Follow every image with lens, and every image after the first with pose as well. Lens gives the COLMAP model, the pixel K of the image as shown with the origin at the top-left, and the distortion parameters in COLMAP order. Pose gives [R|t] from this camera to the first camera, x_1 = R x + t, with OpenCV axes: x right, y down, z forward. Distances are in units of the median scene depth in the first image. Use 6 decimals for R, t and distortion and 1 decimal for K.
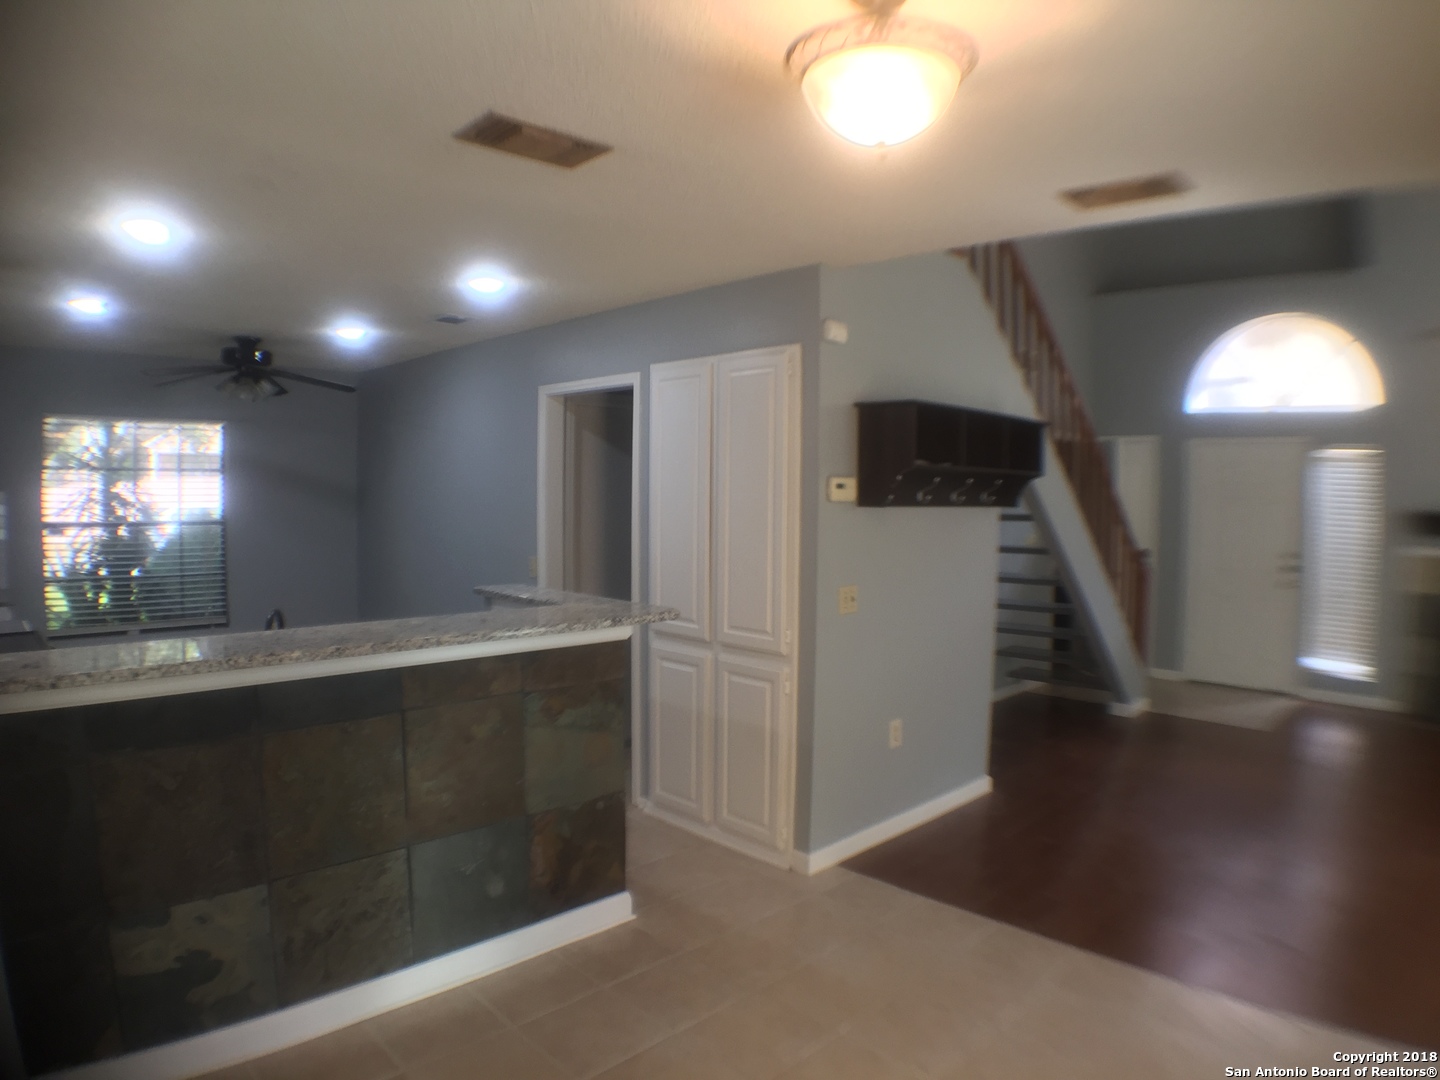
lens RADIAL K [[906.7, 0, 720.0], [0, 906.7, 540.0], [0, 0, 1]] dist [-0.143743, 0.002916]
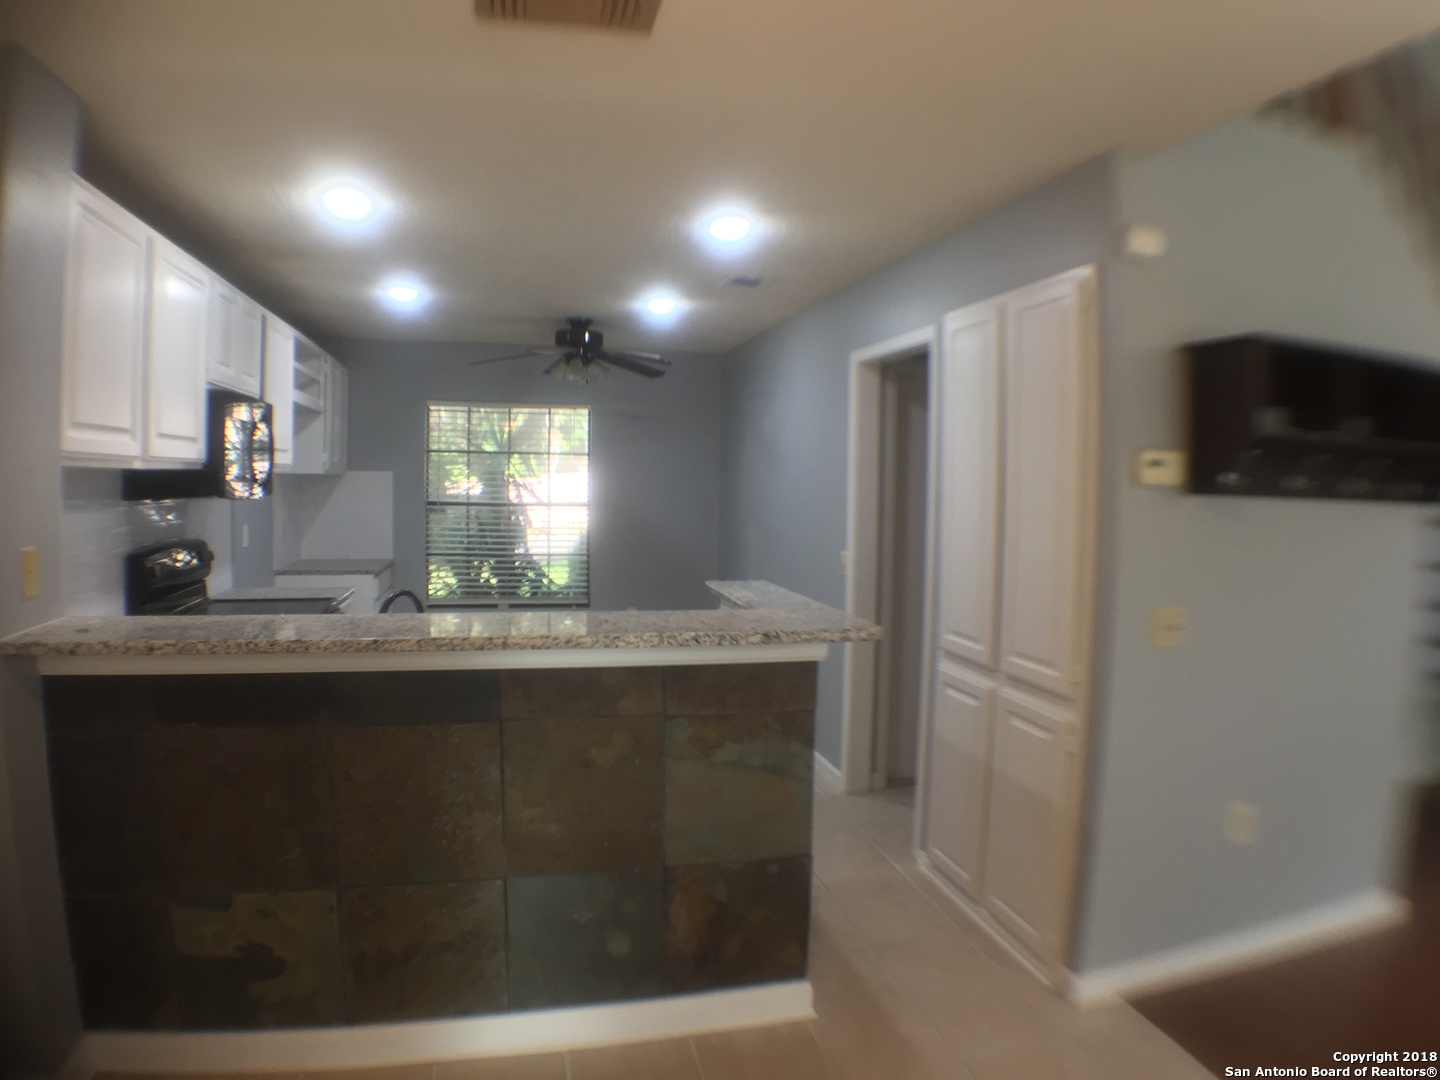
lens RADIAL K [[906.7, 0, 720.0], [0, 906.7, 540.0], [0, 0, 1]] dist [-0.143743, 0.002916]
pose [[0.864355, 0.038009, -0.501444, 0.201111], [-0.035592, 0.999263, 0.014393, 0.000056], [0.501622, 0.005407, 0.865070, 0.296304]]
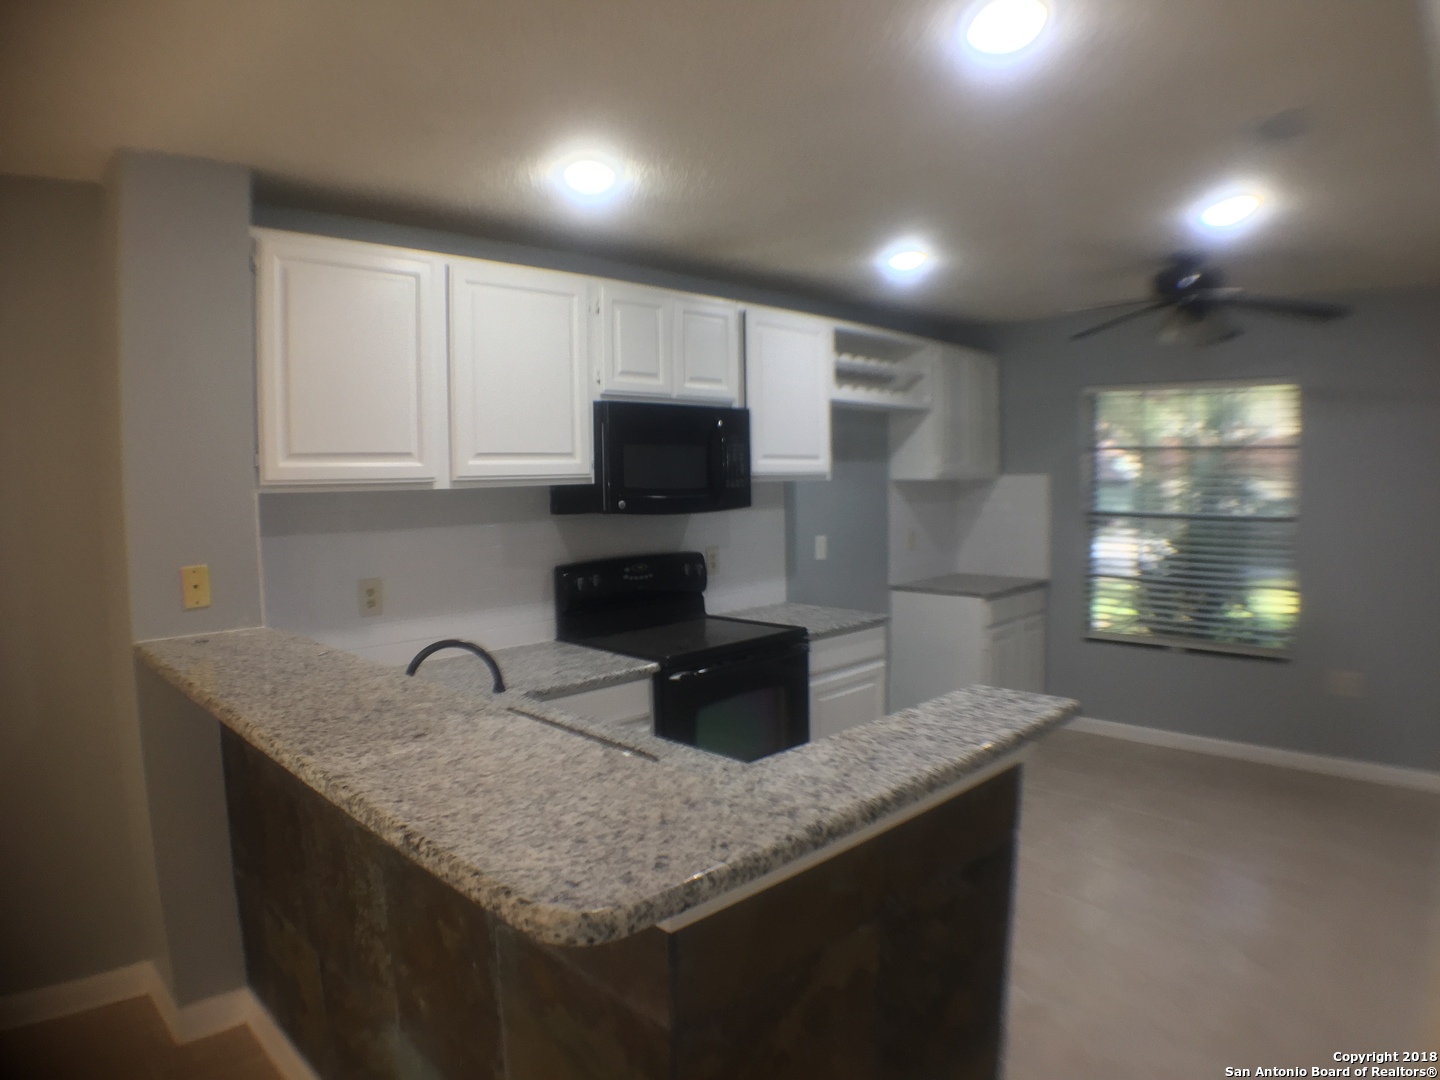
lens RADIAL K [[906.7, 0, 720.0], [0, 906.7, 540.0], [0, 0, 1]] dist [-0.143743, 0.002916]
pose [[-0.004070, 0.058227, -0.998295, 0.218630], [-0.038739, 0.997545, 0.058341, -0.046286], [0.999241, 0.038910, -0.001805, 1.008227]]
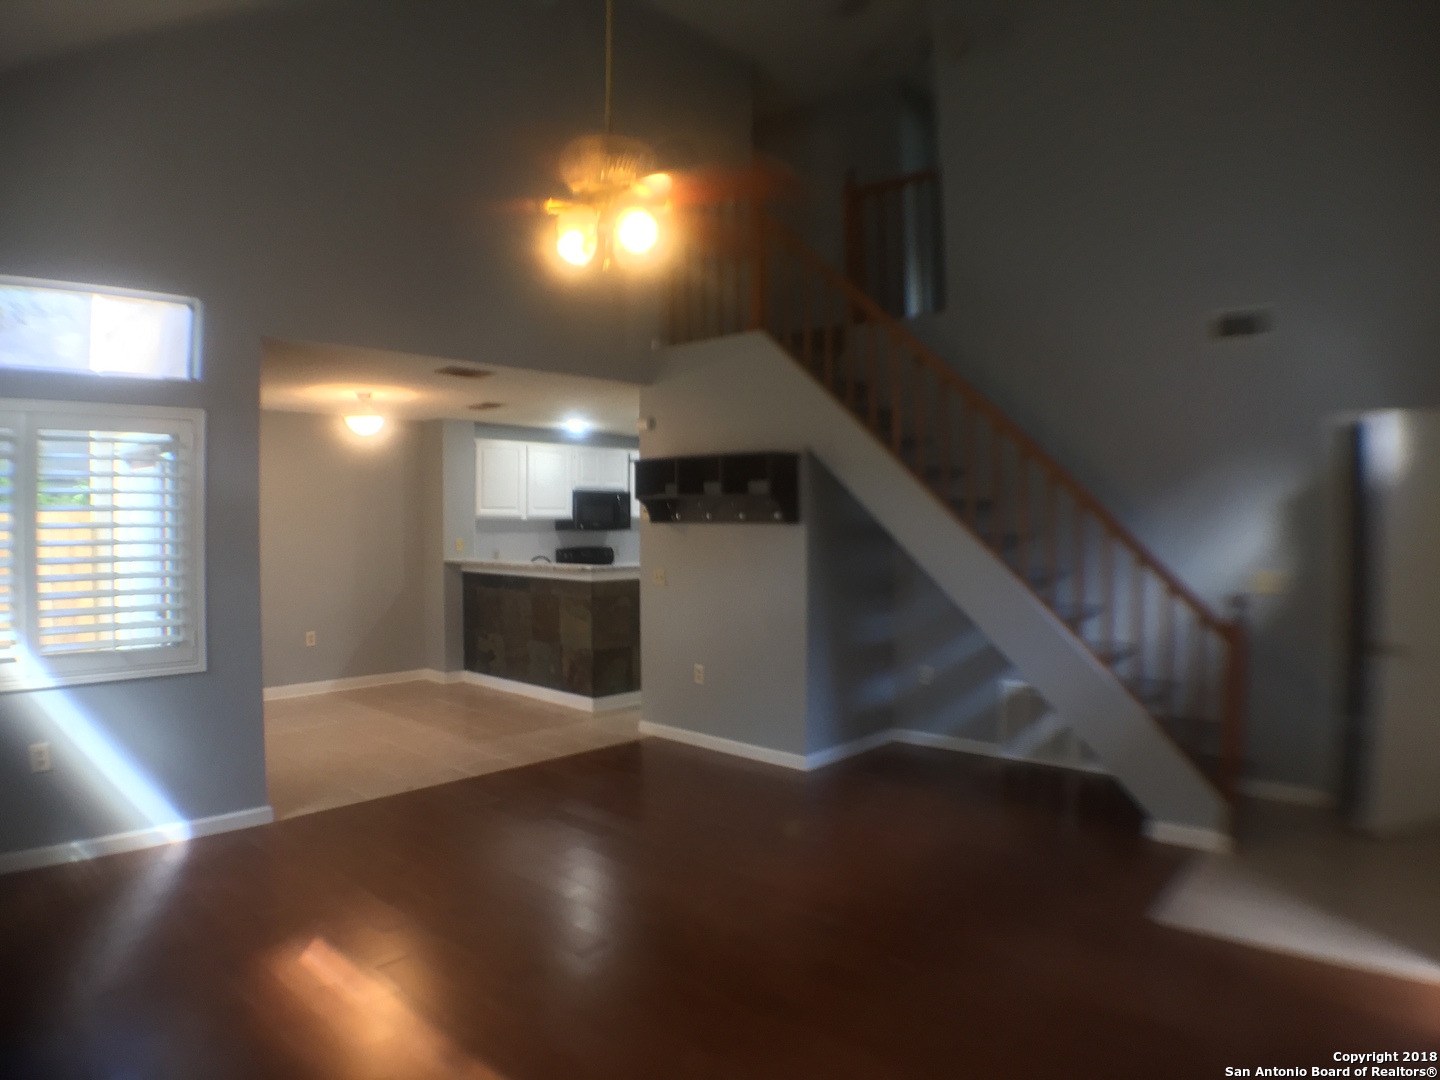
lens RADIAL K [[906.7, 0, 720.0], [0, 906.7, 540.0], [0, 0, 1]] dist [-0.143743, 0.002916]
pose [[0.059145, 0.011773, -0.998180, 2.137376], [-0.060257, 0.998149, 0.008202, -0.030087], [0.996429, 0.059662, 0.059745, 1.165573]]
